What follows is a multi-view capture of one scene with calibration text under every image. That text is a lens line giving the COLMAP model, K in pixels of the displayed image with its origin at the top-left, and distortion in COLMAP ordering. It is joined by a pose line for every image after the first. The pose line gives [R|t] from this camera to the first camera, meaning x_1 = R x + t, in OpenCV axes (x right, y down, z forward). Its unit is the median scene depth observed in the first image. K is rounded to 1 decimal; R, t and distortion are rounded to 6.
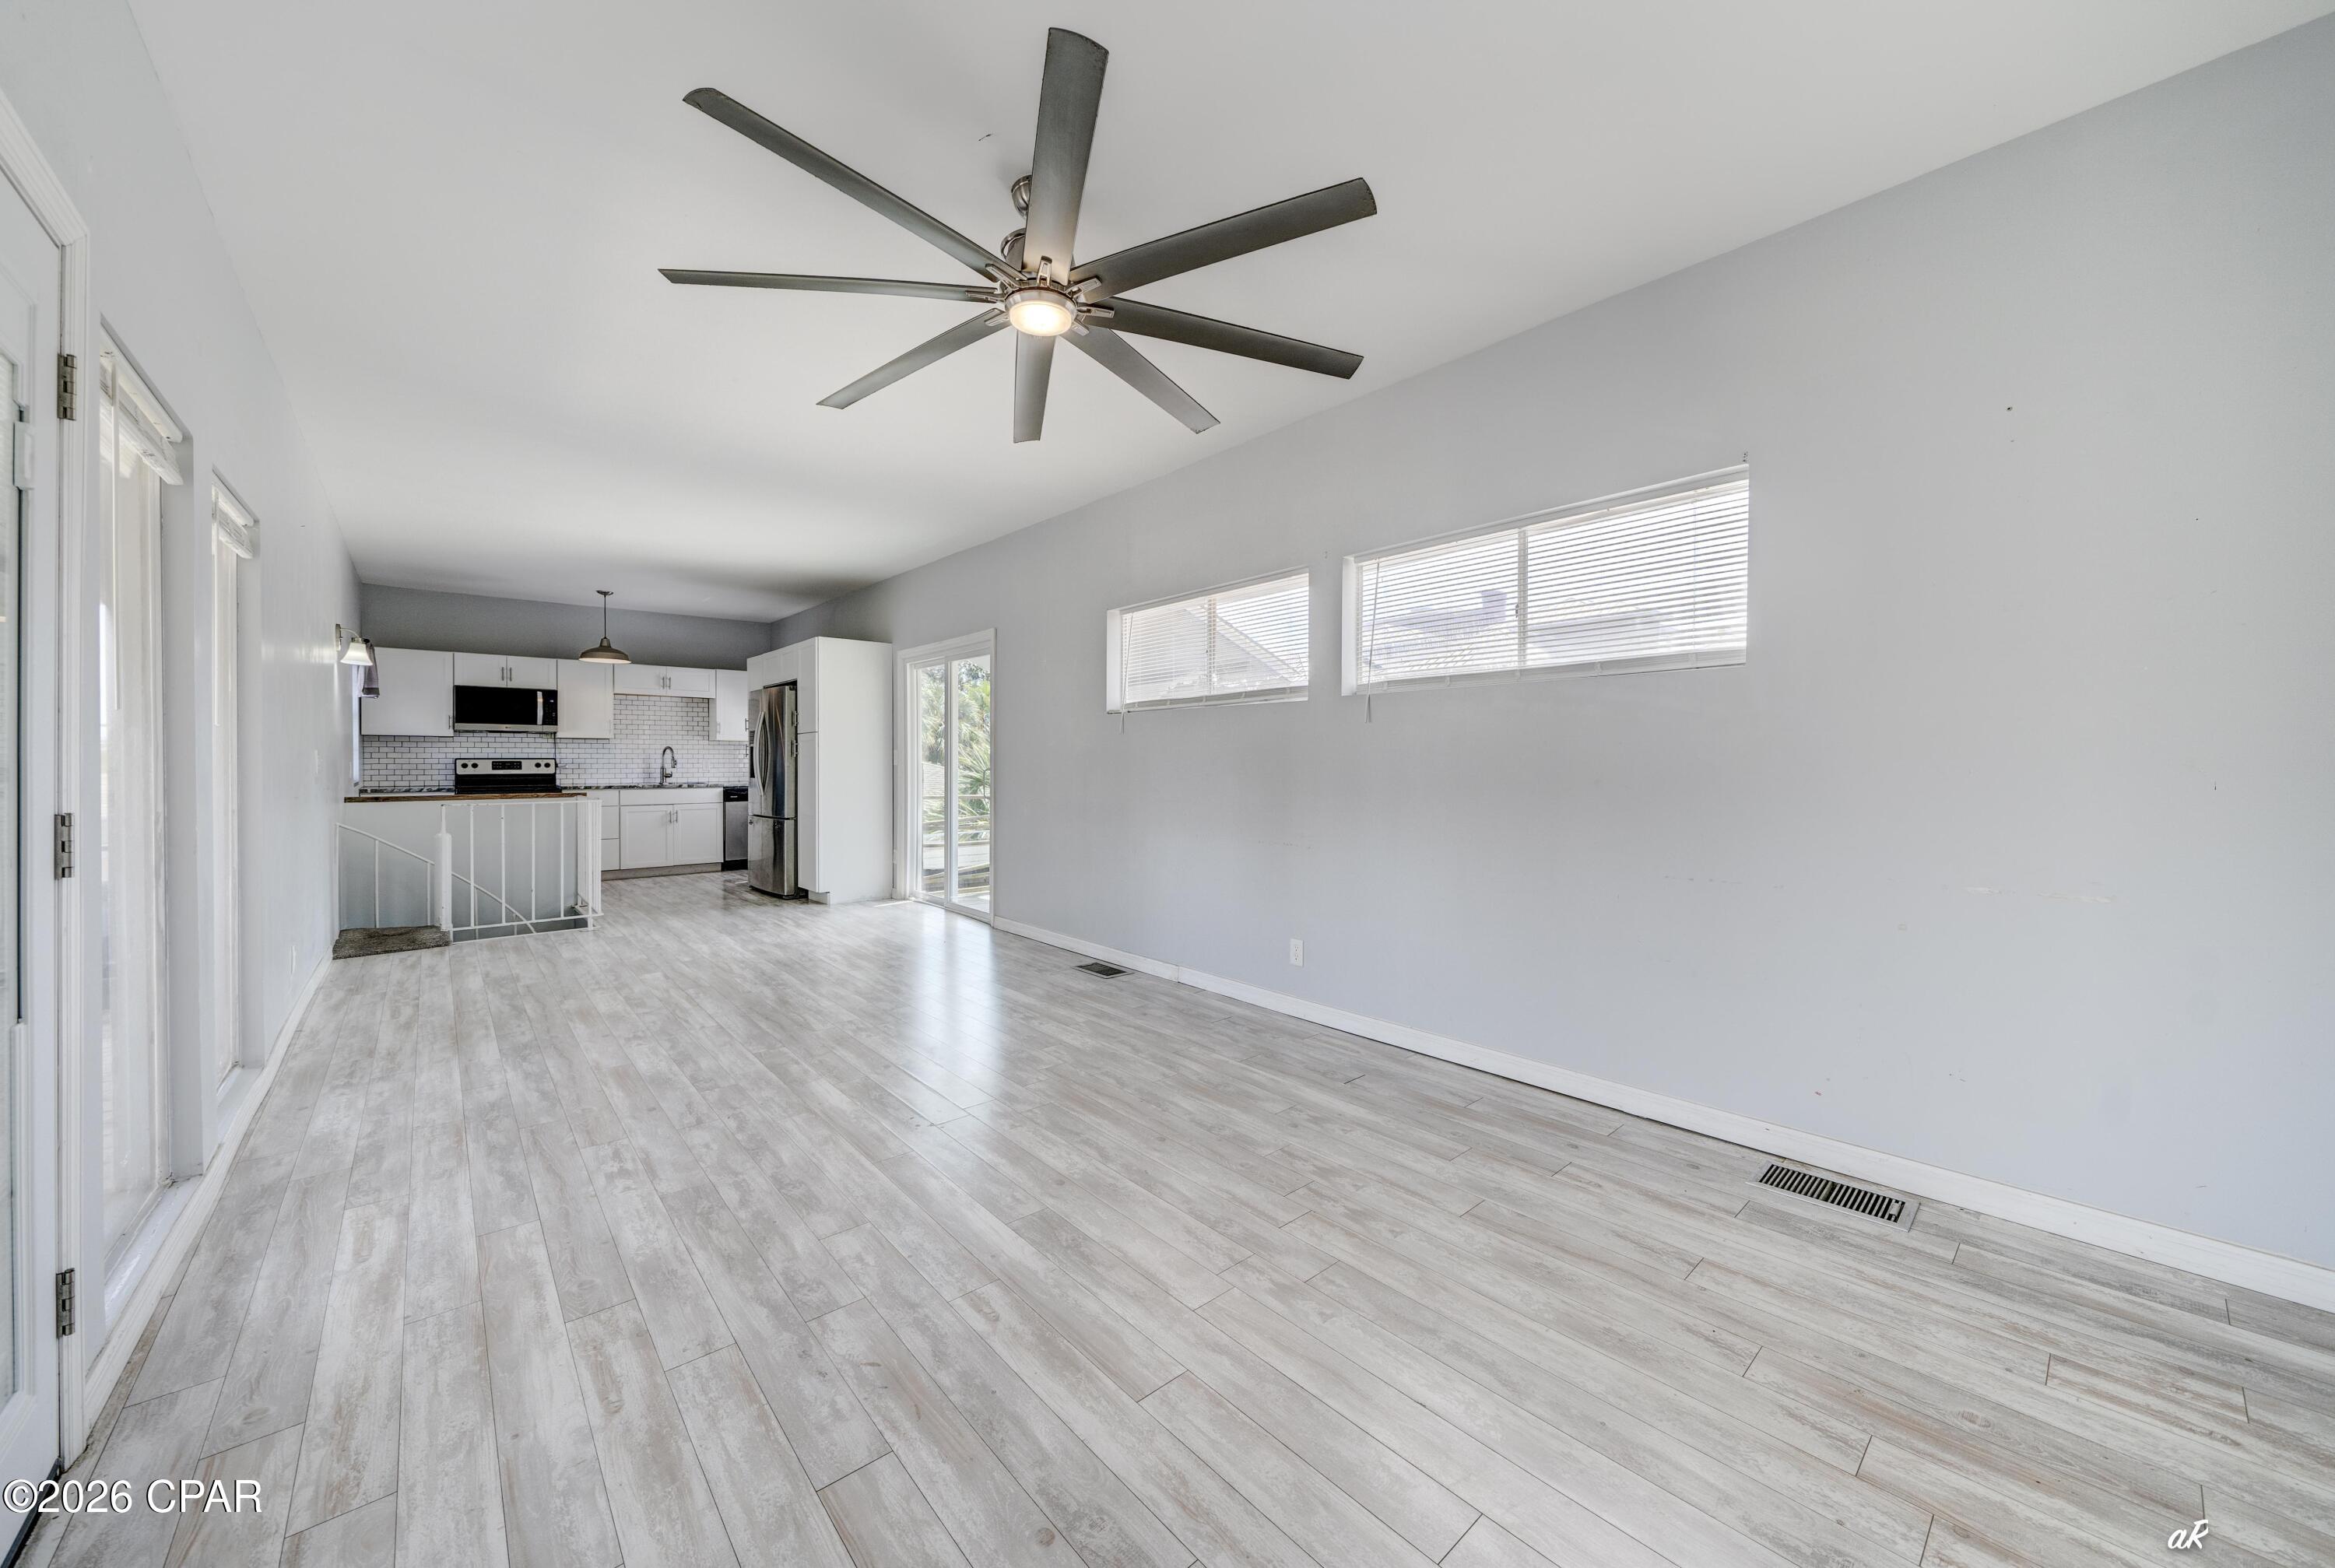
lens RADIAL K [[816.0, 0, 1172.7], [0, 816.0, 764.6], [0, 0, 1]] dist [-0.002656, -0.000090]
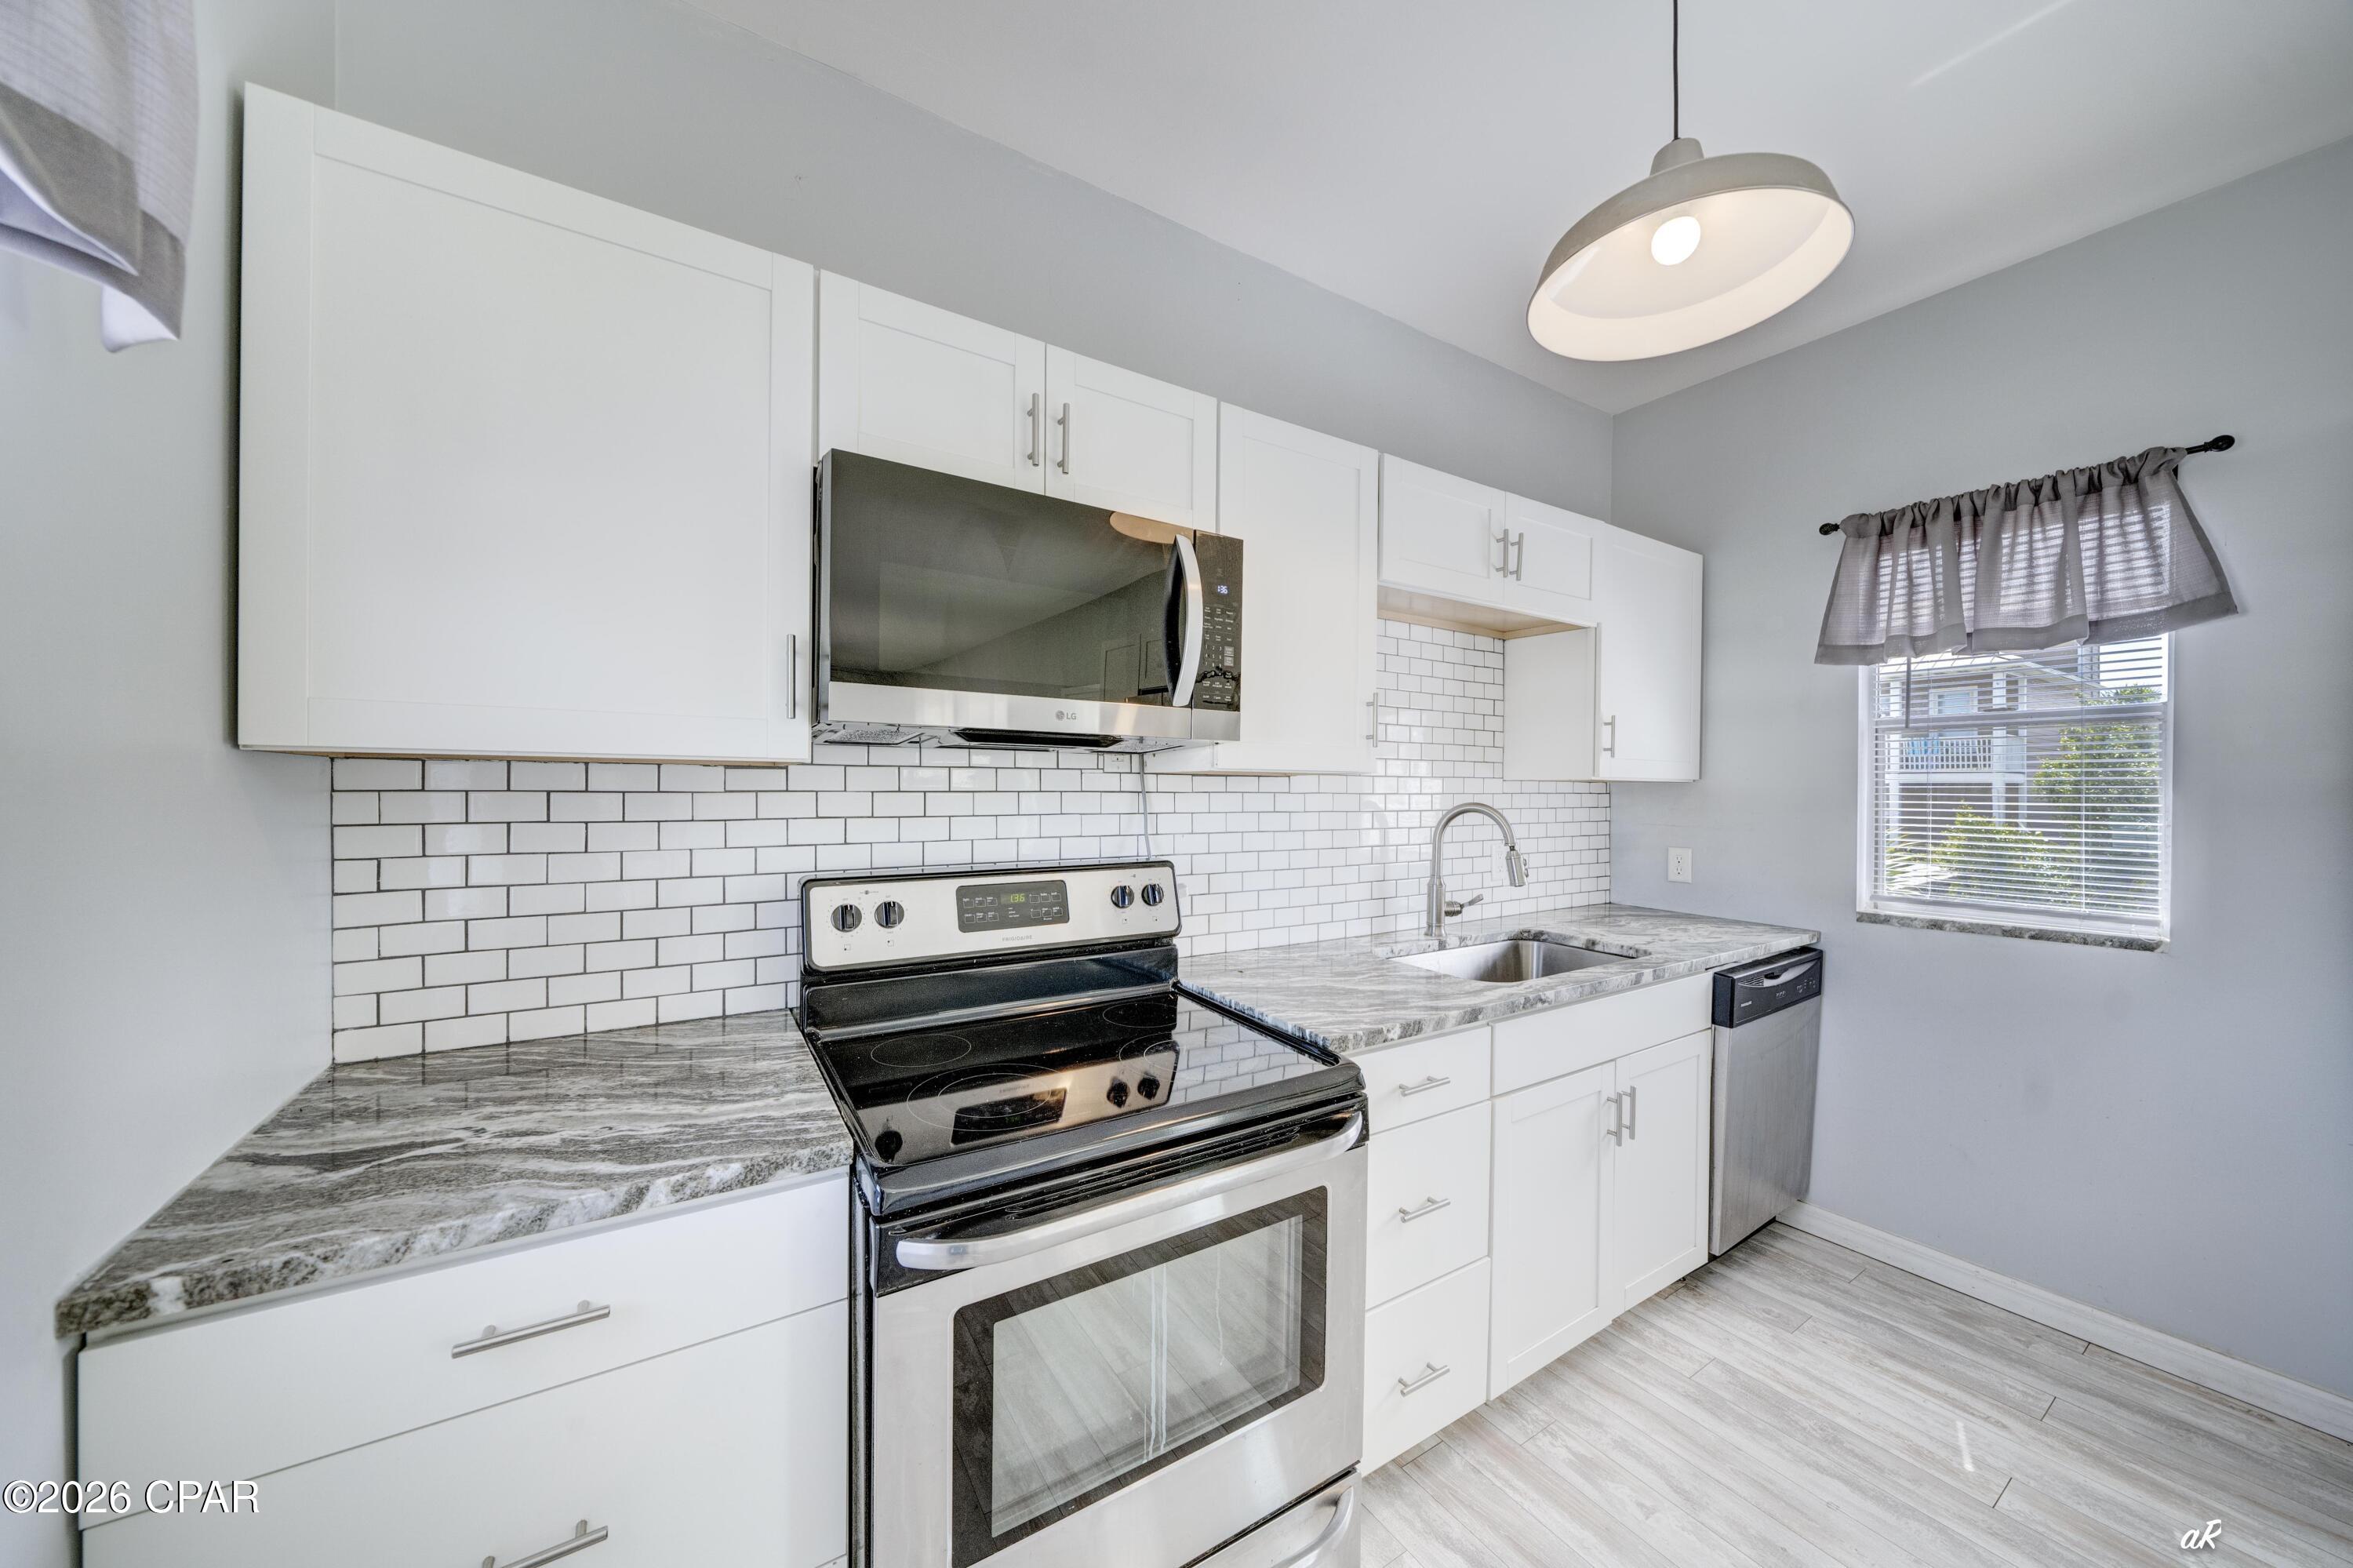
lens RADIAL K [[822.4, 0, 1166.7], [0, 822.4, 779.4], [0, 0, 1]] dist [-0.002656, -0.000090]
pose [[0.987260, 0.006096, -0.158998, -0.785530], [-0.008913, 0.999816, -0.017010, -0.028588], [0.158865, 0.018210, 0.987132, 0.844125]]
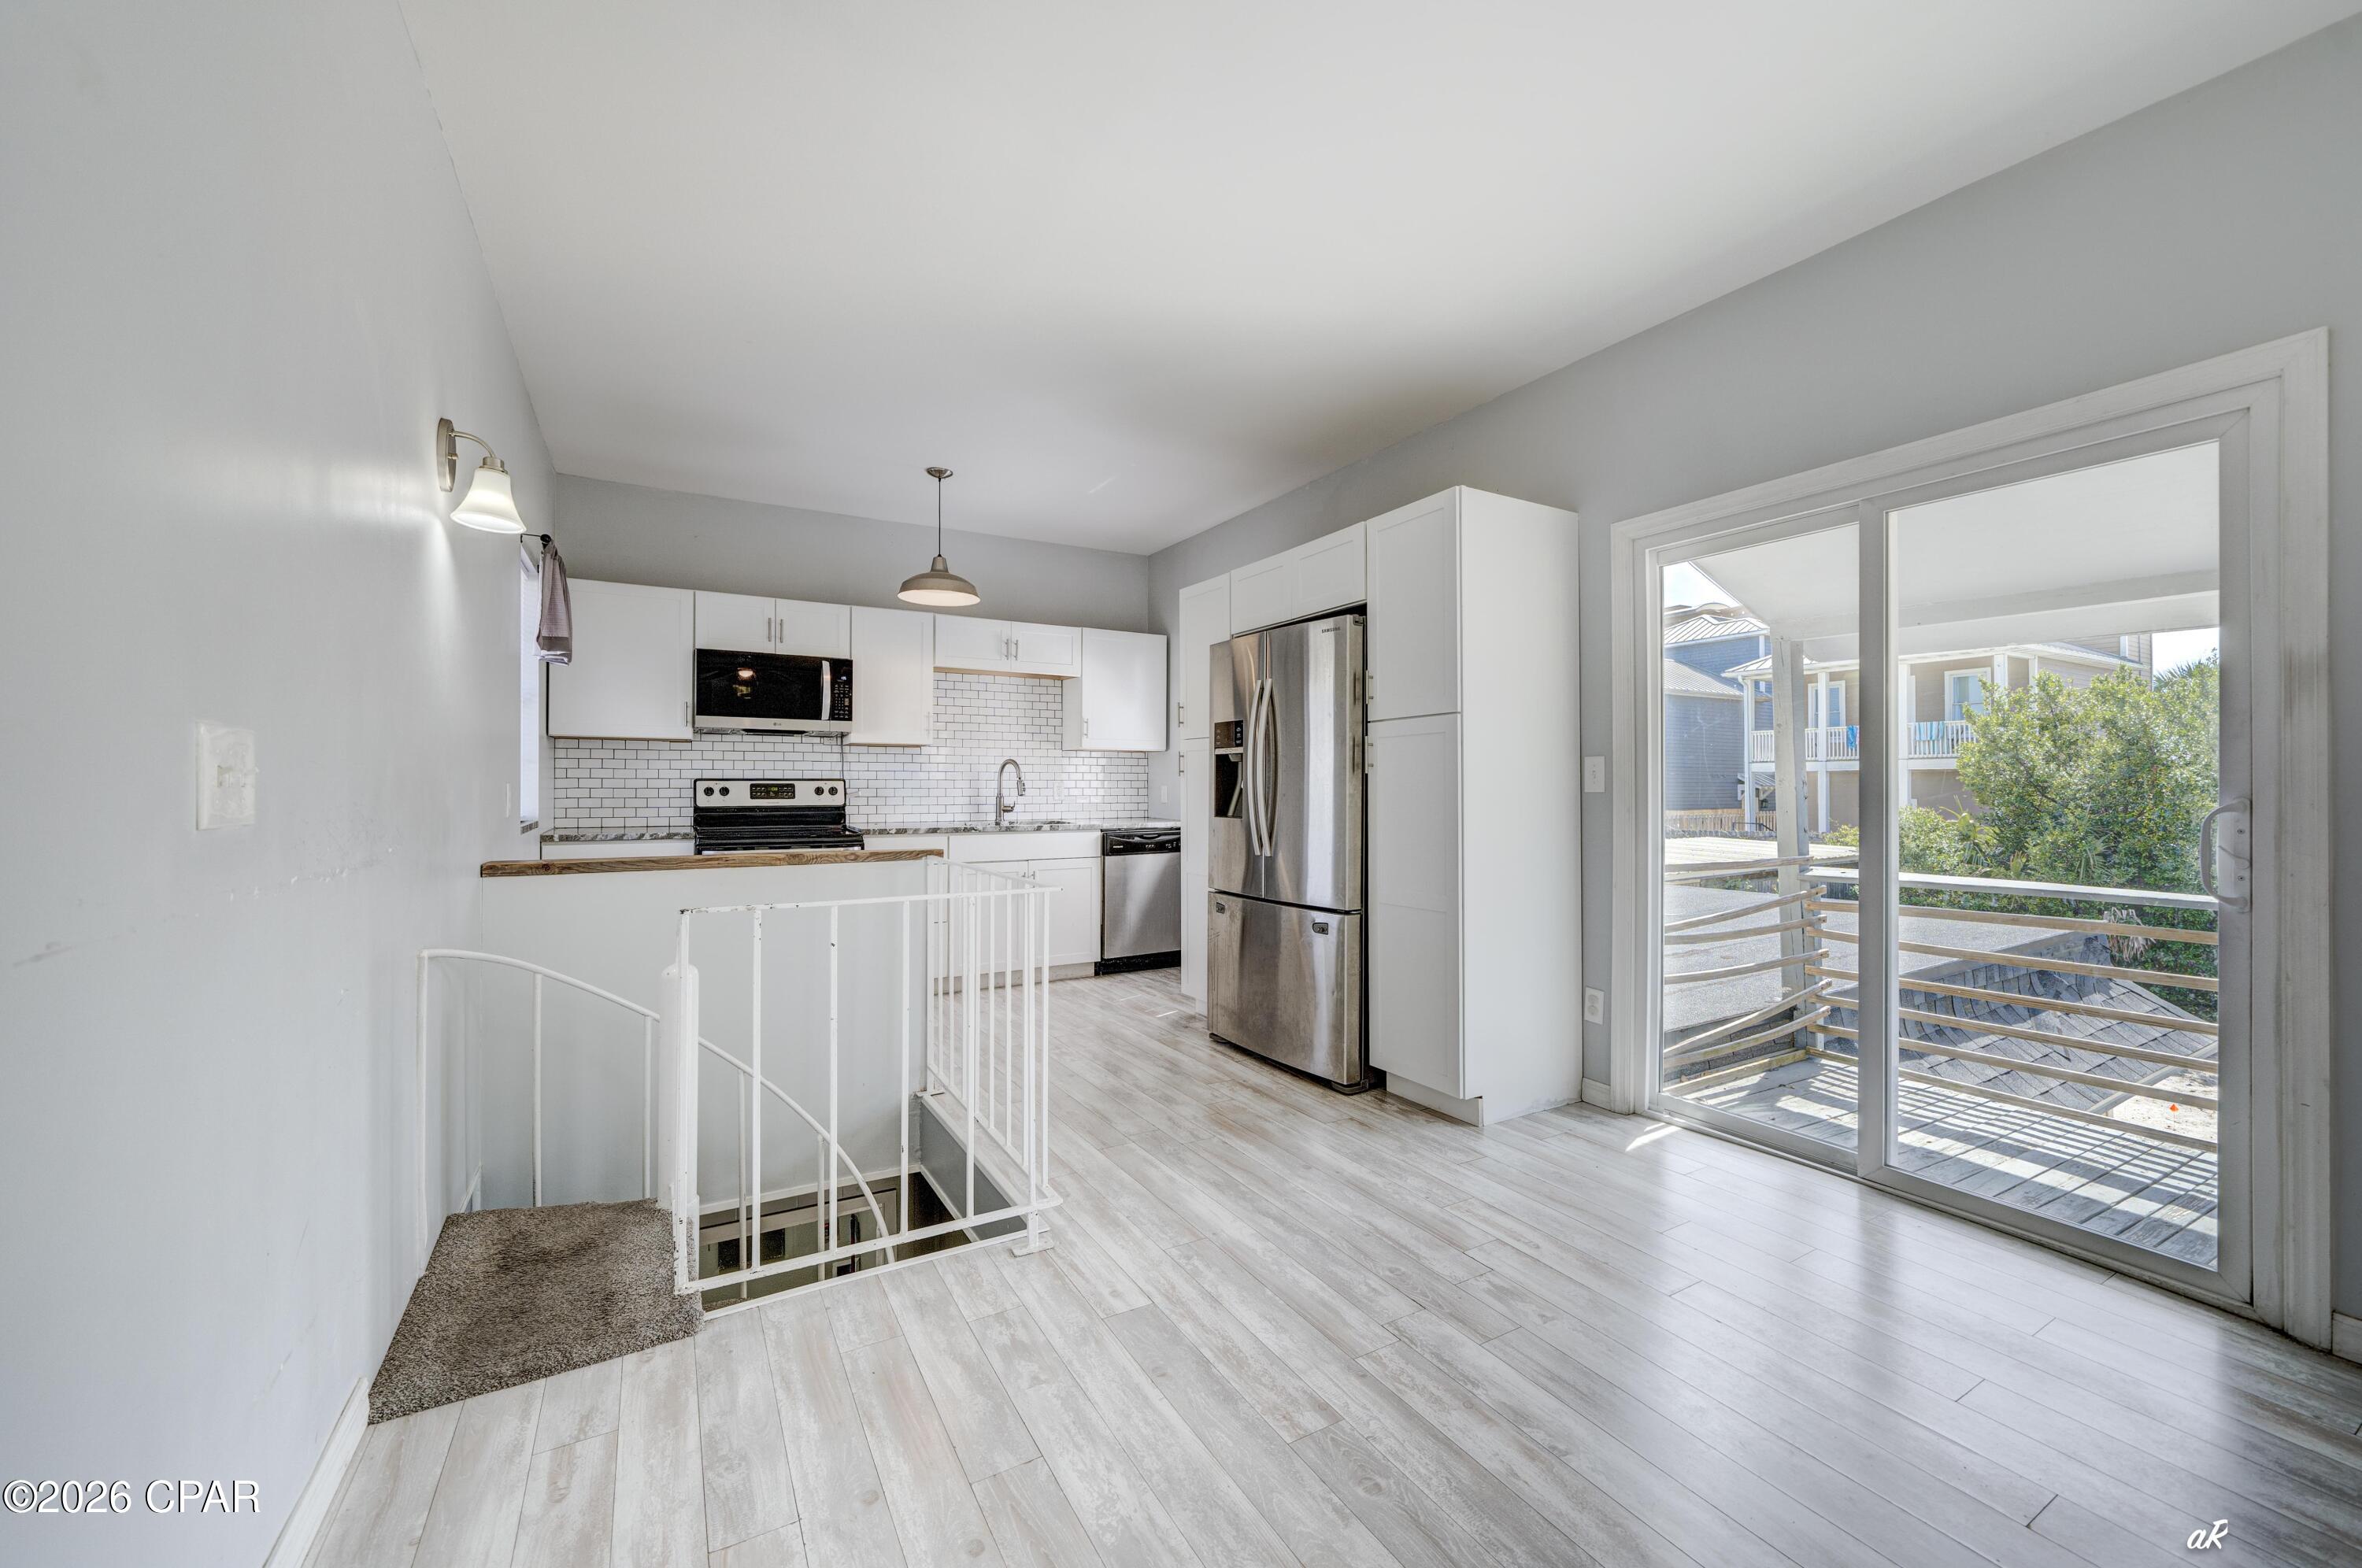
lens RADIAL K [[898.8, 0, 1197.7], [0, 898.8, 781.3], [0, 0, 1]] dist [0.000189, 0.000728]
pose [[0.980156, 0.001505, -0.198224, -0.420050], [-0.003745, 0.999933, -0.010926, -0.000195], [0.198194, 0.011451, 0.980096, 0.462739]]
